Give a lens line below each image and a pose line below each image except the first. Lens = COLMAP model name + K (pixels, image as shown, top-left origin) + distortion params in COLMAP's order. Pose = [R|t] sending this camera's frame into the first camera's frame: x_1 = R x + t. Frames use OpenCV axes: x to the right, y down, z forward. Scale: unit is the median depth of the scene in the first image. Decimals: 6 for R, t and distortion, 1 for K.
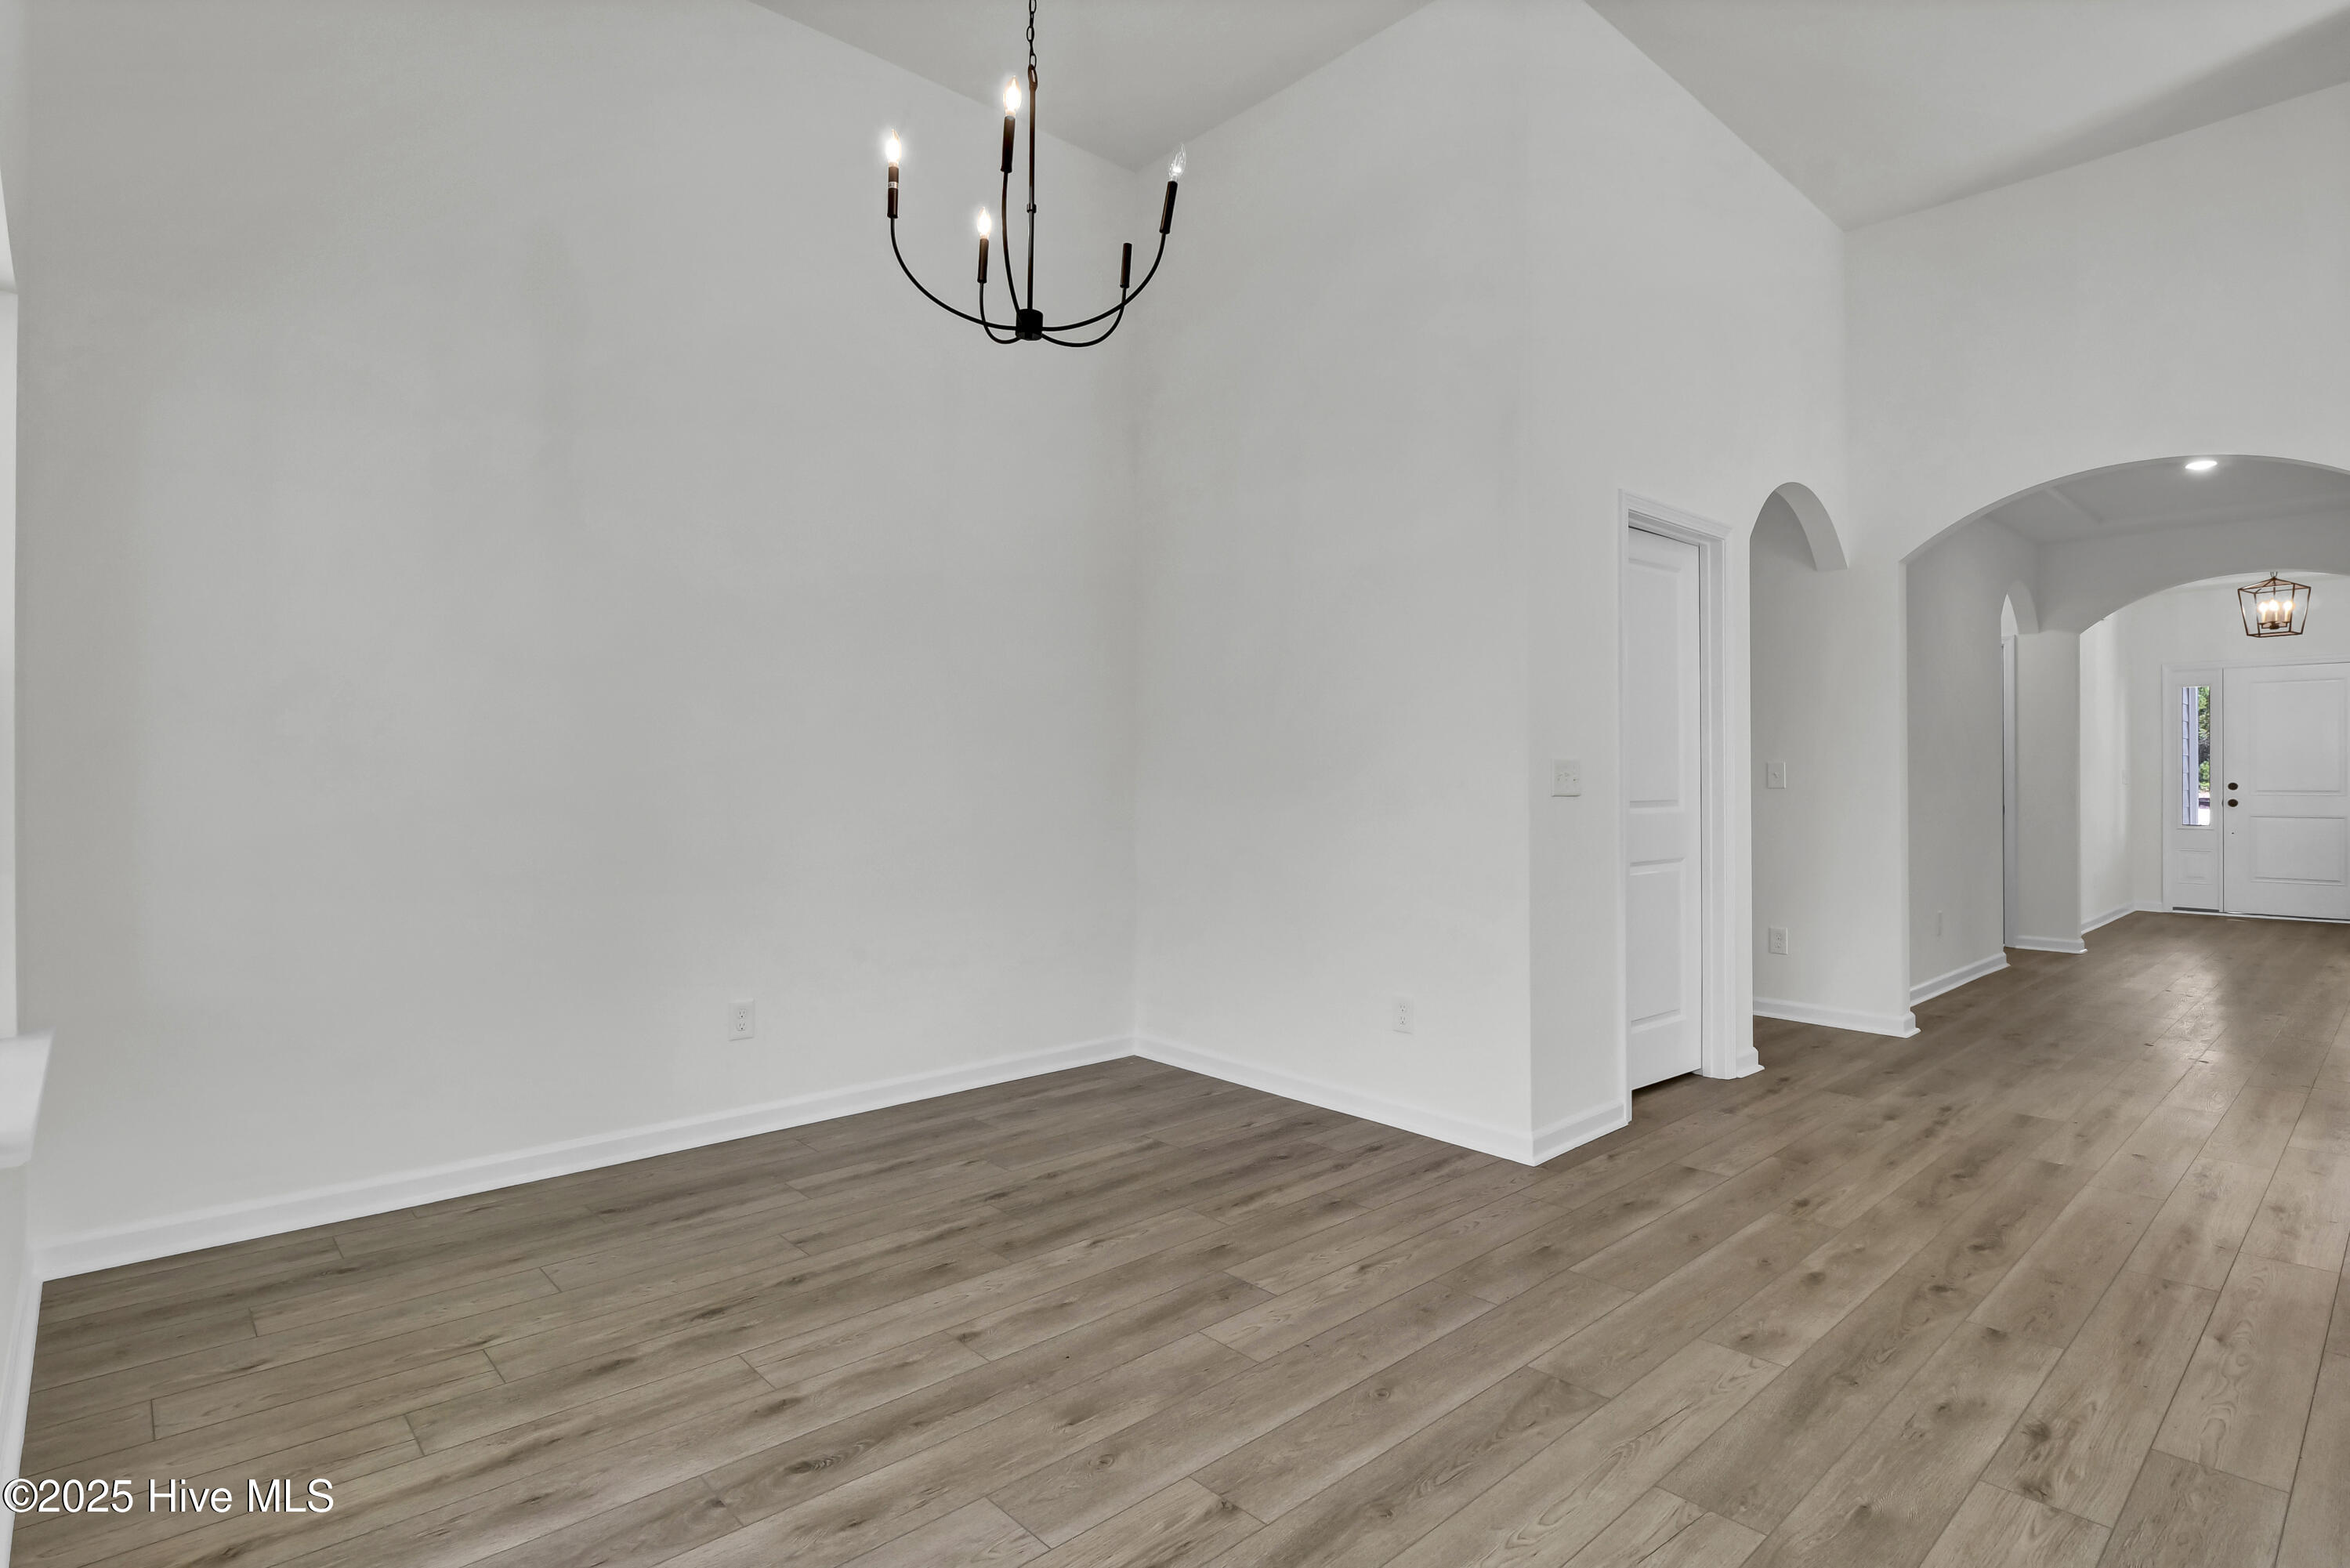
lens RADIAL K [[1180.2, 0, 1169.0], [0, 1180.2, 773.6], [0, 0, 1]] dist [-0.009064, -0.001805]
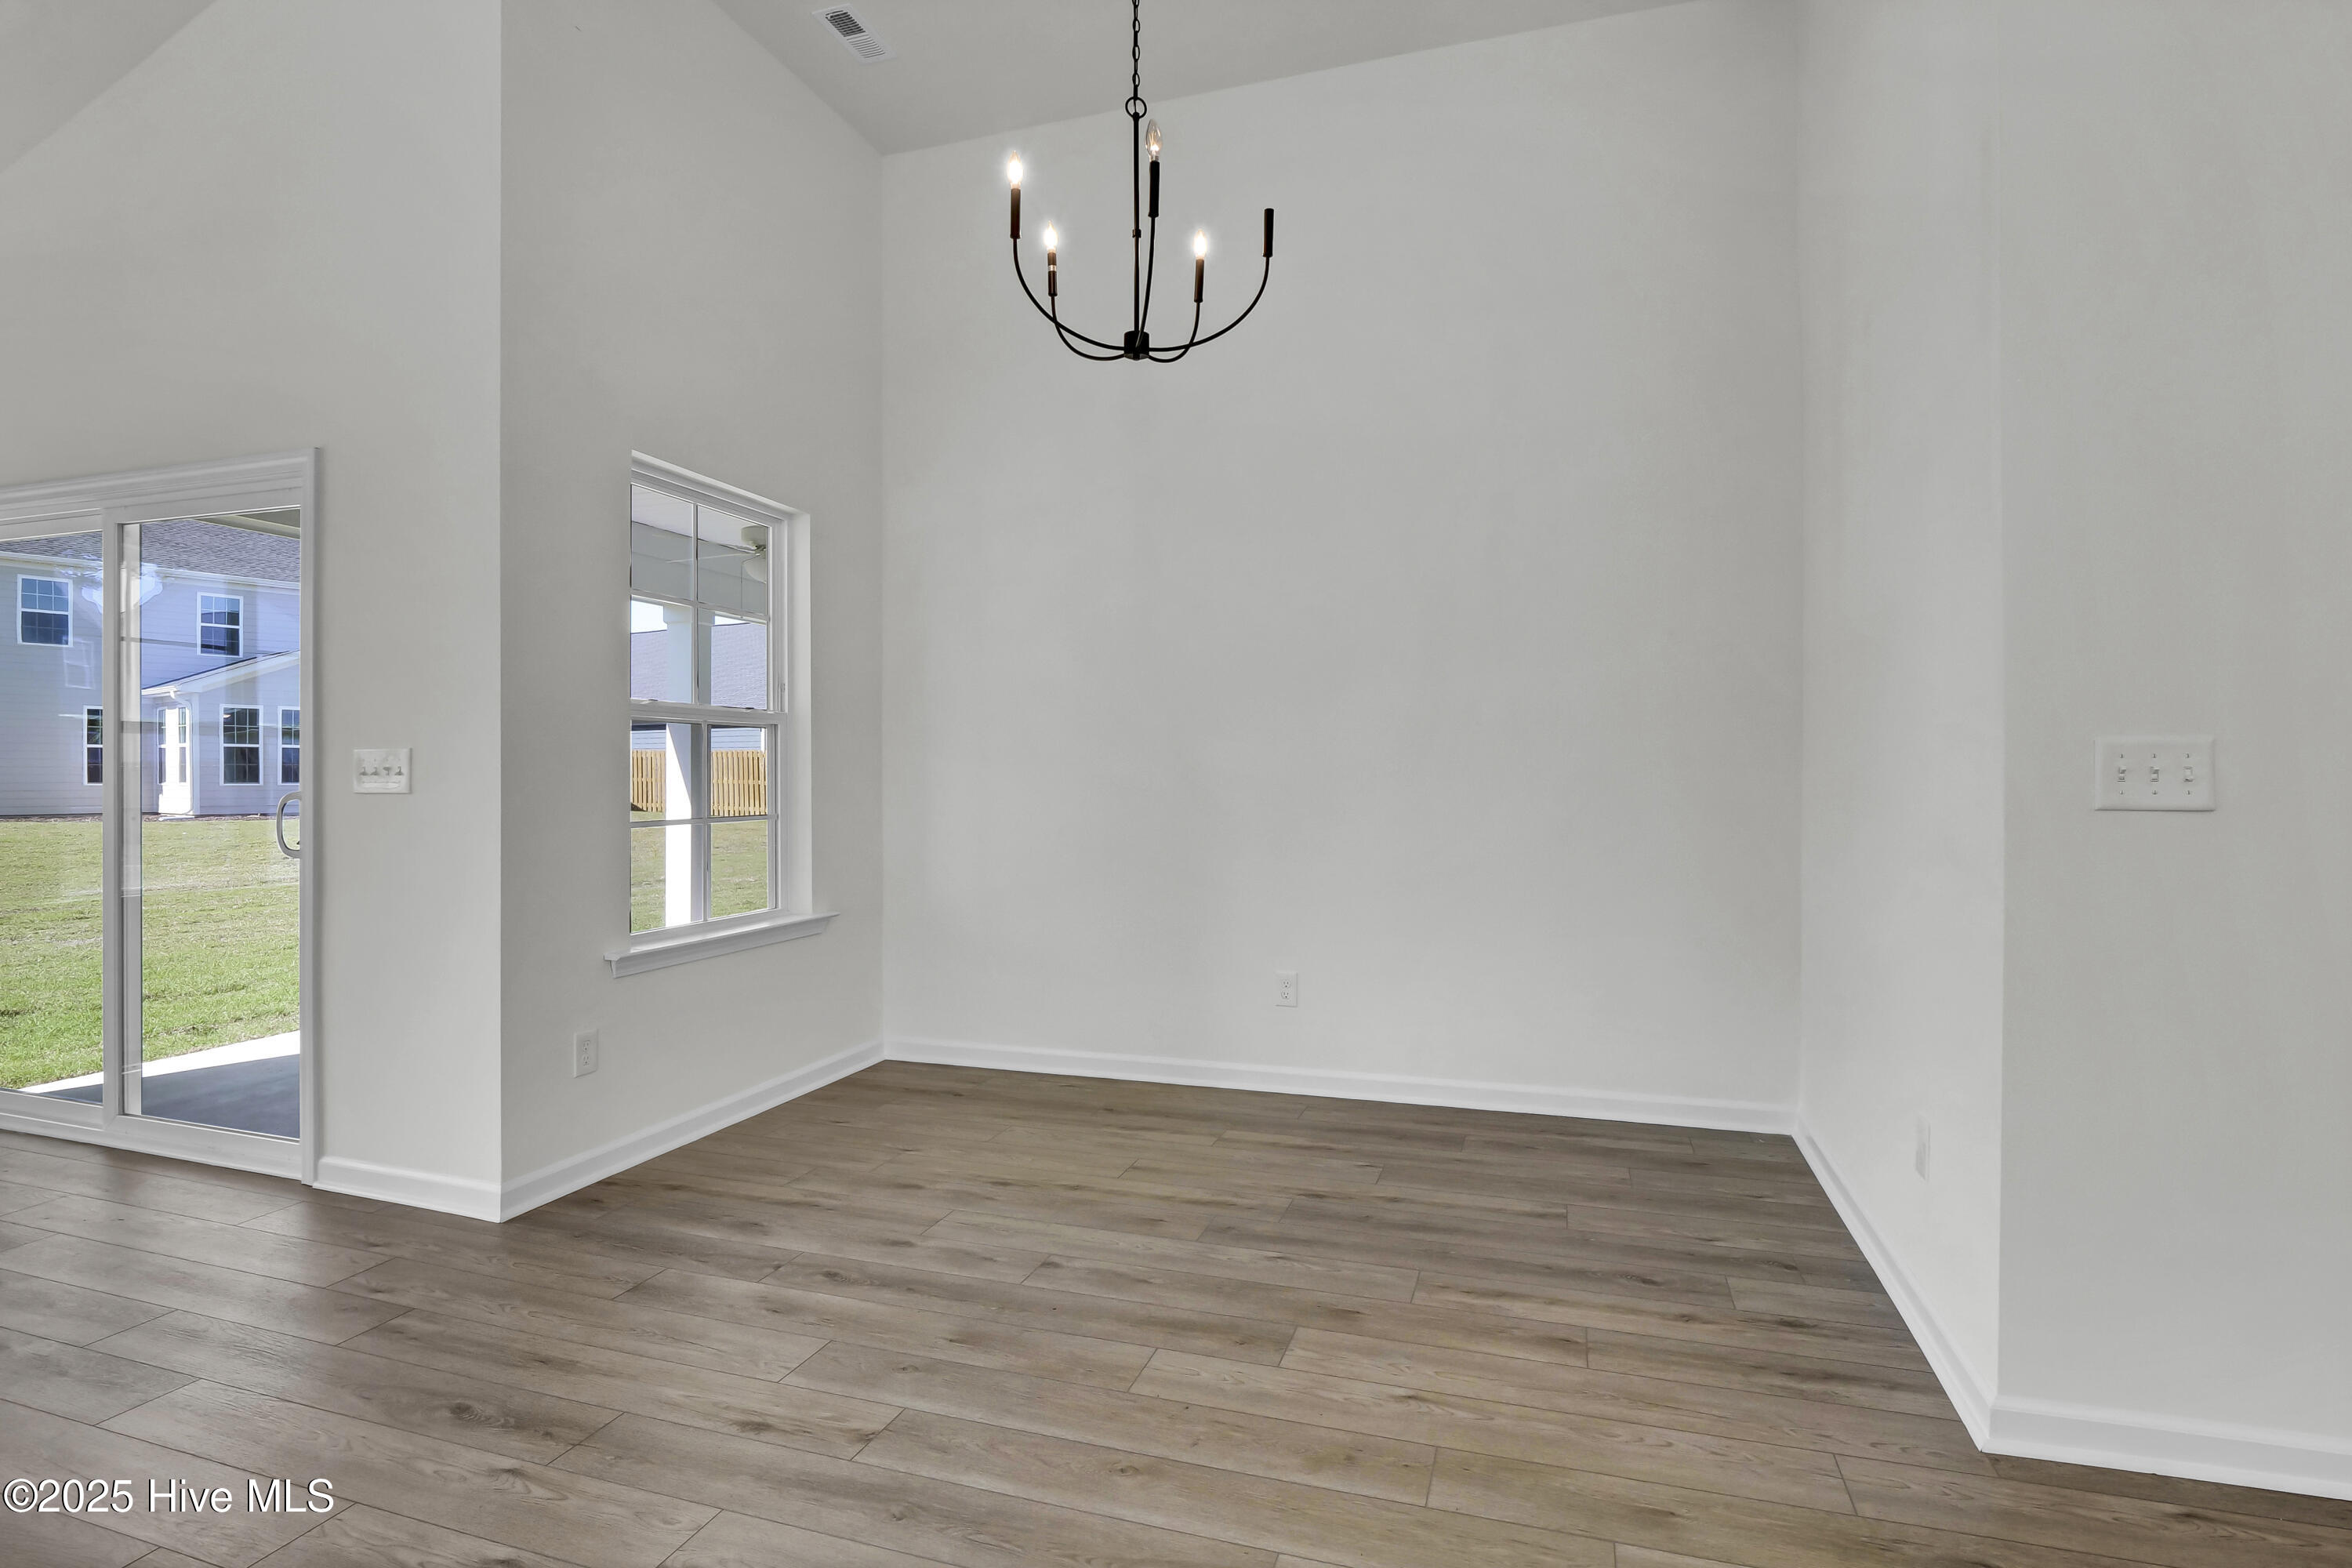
lens RADIAL K [[1181.2, 0, 1170.0], [0, 1181.2, 773.6], [0, 0, 1]] dist [-0.009064, -0.001805]
pose [[0.493792, 0.000380, -0.869580, 0.771254], [0.001560, 0.999998, 0.001323, 0.001630], [0.869578, -0.002010, 0.493791, 0.473166]]
